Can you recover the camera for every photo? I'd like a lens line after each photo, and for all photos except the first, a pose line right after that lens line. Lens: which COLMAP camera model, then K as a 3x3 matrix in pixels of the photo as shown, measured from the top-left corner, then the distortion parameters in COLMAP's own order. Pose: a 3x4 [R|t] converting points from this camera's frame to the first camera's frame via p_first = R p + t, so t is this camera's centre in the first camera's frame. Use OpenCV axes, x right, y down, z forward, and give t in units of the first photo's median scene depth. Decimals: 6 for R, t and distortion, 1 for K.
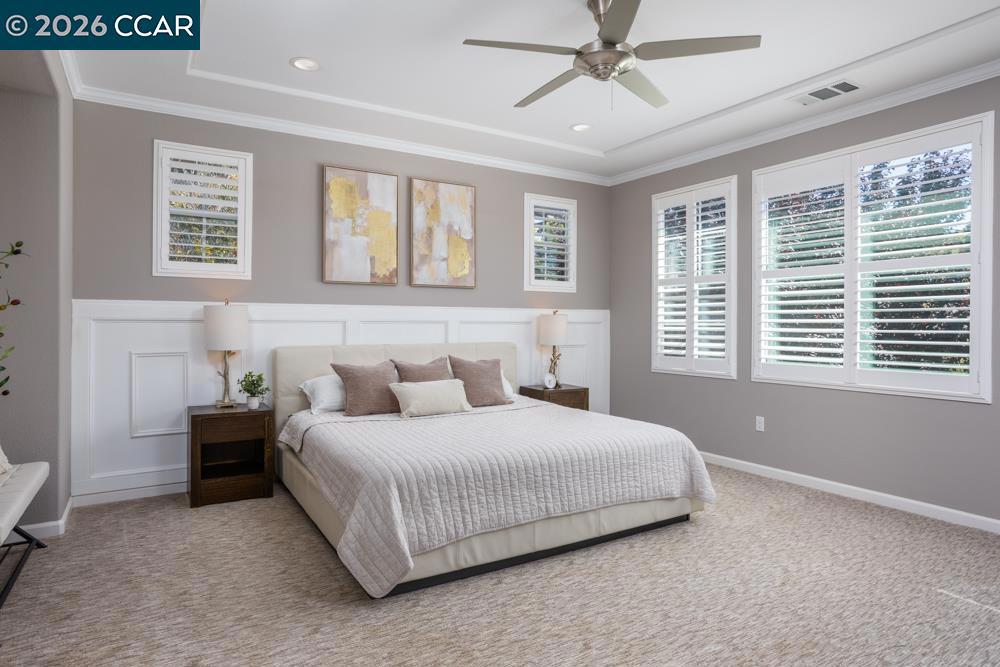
lens RADIAL K [[587.3, 0, 495.3], [0, 587.3, 328.1], [0, 0, 1]] dist [0.003379, 0.001648]
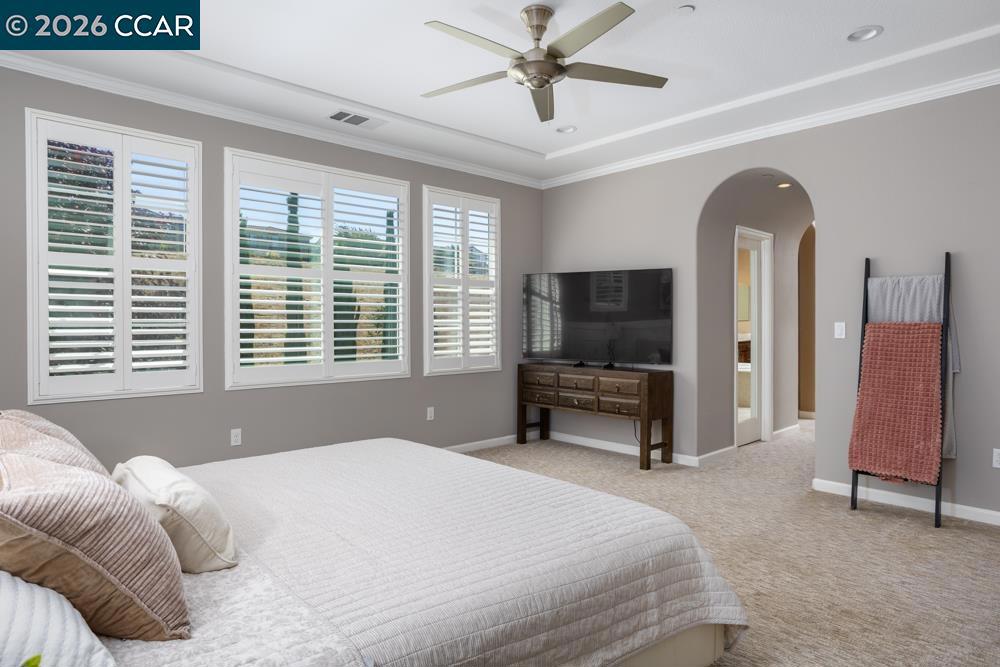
lens RADIAL K [[587.3, 0, 495.5], [0, 587.3, 330.6], [0, 0, 1]] dist [0.003379, 0.001648]
pose [[-0.188834, -0.011169, 0.981946, -0.619516], [0.010378, 0.999857, 0.013369, -0.006735], [-0.981954, 0.012715, -0.188691, 0.987752]]
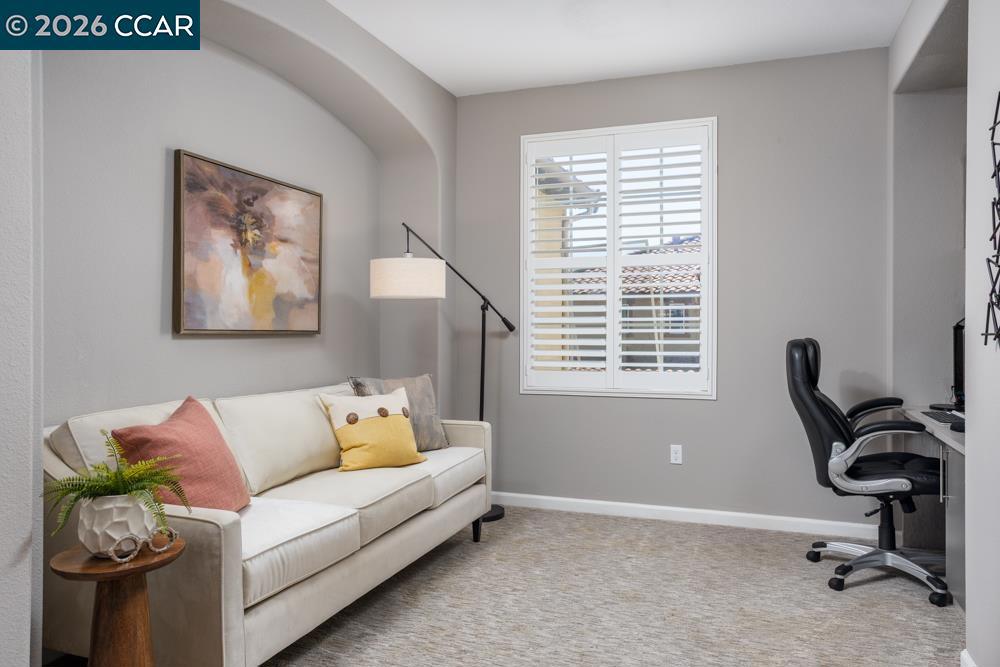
lens RADIAL K [[688.6, 0, 502.9], [0, 688.6, 328.3], [0, 0, 1]] dist [0.005511, -0.000036]
pose [[0.779228, -0.008849, 0.626678, -0.385679], [0.012370, 0.999923, -0.001262, -0.002809], [-0.626618, 0.008735, 0.779278, 0.594420]]
